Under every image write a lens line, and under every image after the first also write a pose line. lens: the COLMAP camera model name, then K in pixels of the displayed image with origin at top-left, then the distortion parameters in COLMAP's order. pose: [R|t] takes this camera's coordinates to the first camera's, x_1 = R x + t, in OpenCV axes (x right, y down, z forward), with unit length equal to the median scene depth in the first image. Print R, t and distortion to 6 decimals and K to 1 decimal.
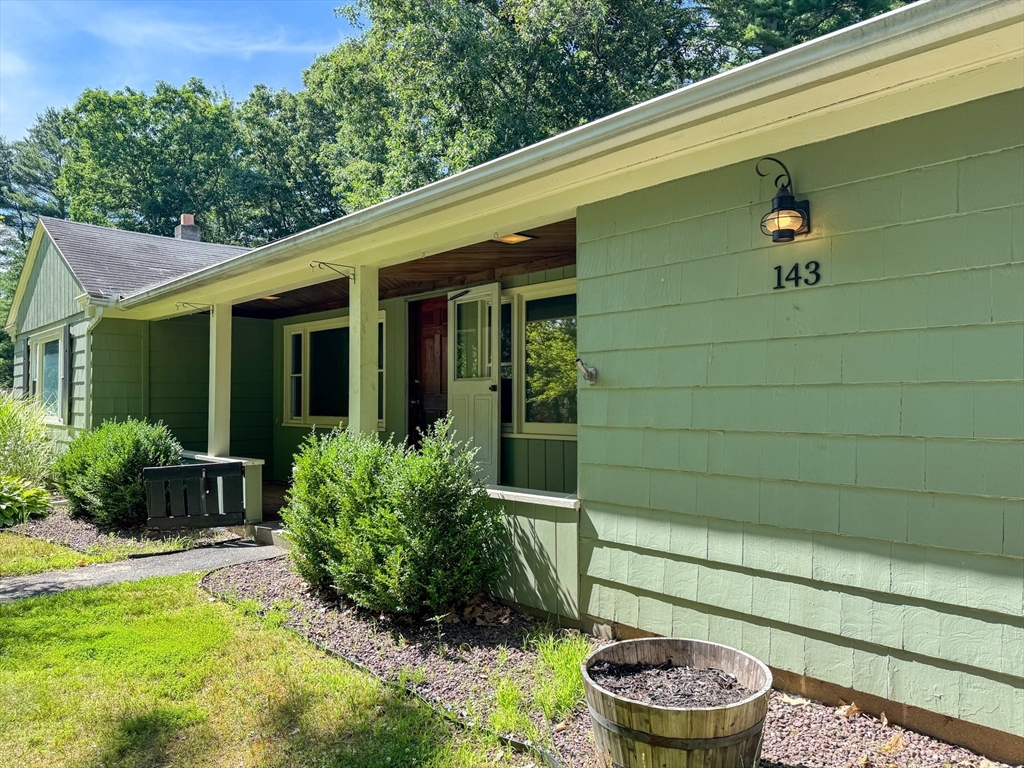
lens RADIAL K [[726.7, 0, 519.1], [0, 726.7, 389.8], [0, 0, 1]] dist [0.124565, -0.173630]
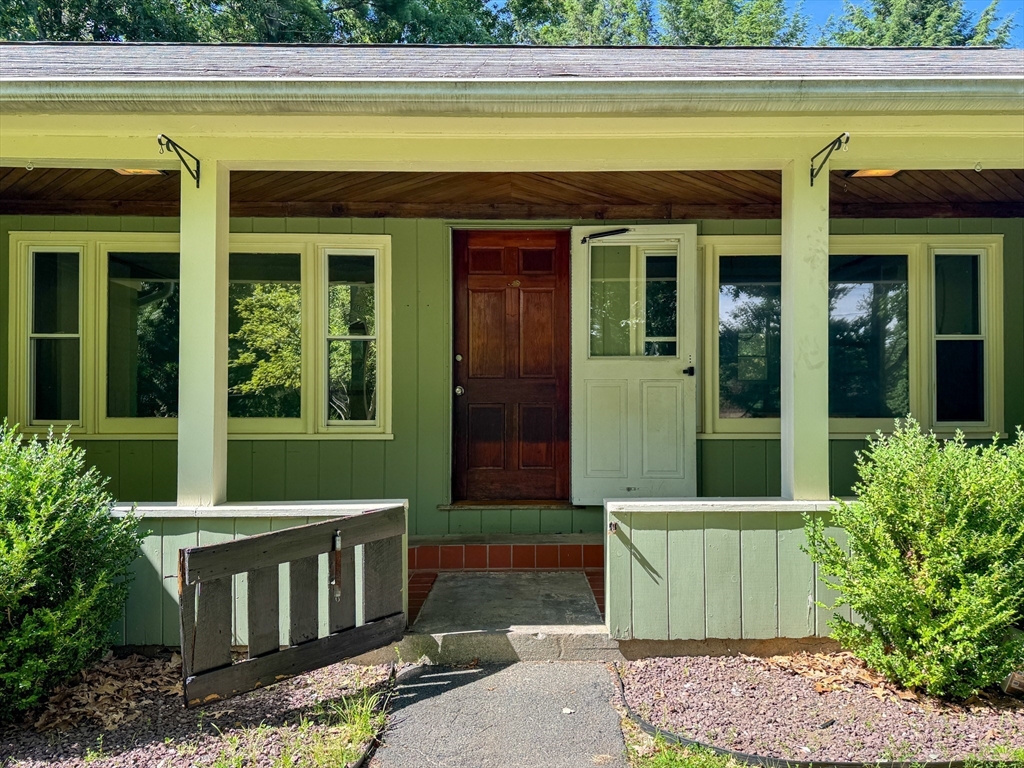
lens RADIAL K [[745.9, 0, 539.3], [0, 745.9, 400.4], [0, 0, 1]] dist [0.129500, -0.186030]
pose [[0.672660, 0.004213, 0.739939, -0.622231], [-0.012514, 0.999906, 0.005682, 0.021949], [-0.739845, -0.013082, 0.672650, 0.557025]]
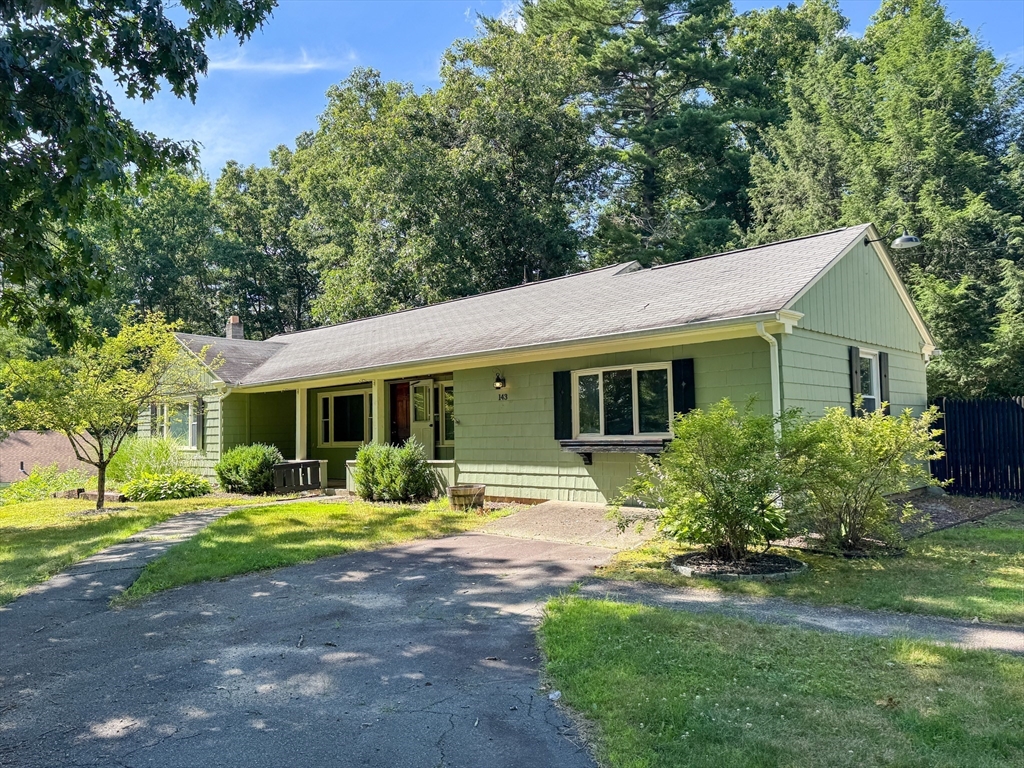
lens RADIAL K [[726.7, 0, 519.1], [0, 726.7, 389.8], [0, 0, 1]] dist [0.124565, -0.173630]
pose [[0.997542, -0.017238, 0.067912, 0.079975], [0.020129, 0.998910, -0.042111, -0.011027], [-0.067112, 0.043374, 0.996802, -1.194778]]
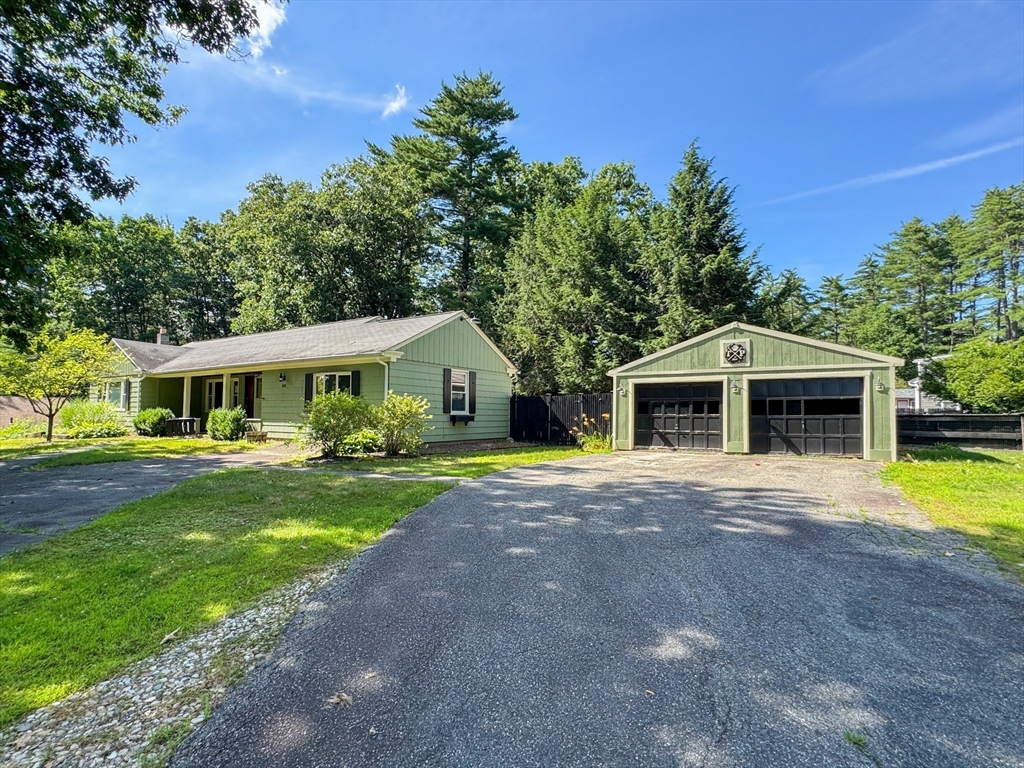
lens RADIAL K [[495.7, 0, 510.5], [0, 495.7, 393.7], [0, 0, 1]] dist [-0.020819, 0.016942]
pose [[0.967739, 0.019398, 0.251205, 0.549615], [-0.013863, 0.999621, -0.023785, 0.005412], [-0.251572, 0.019535, 0.967642, -1.825879]]
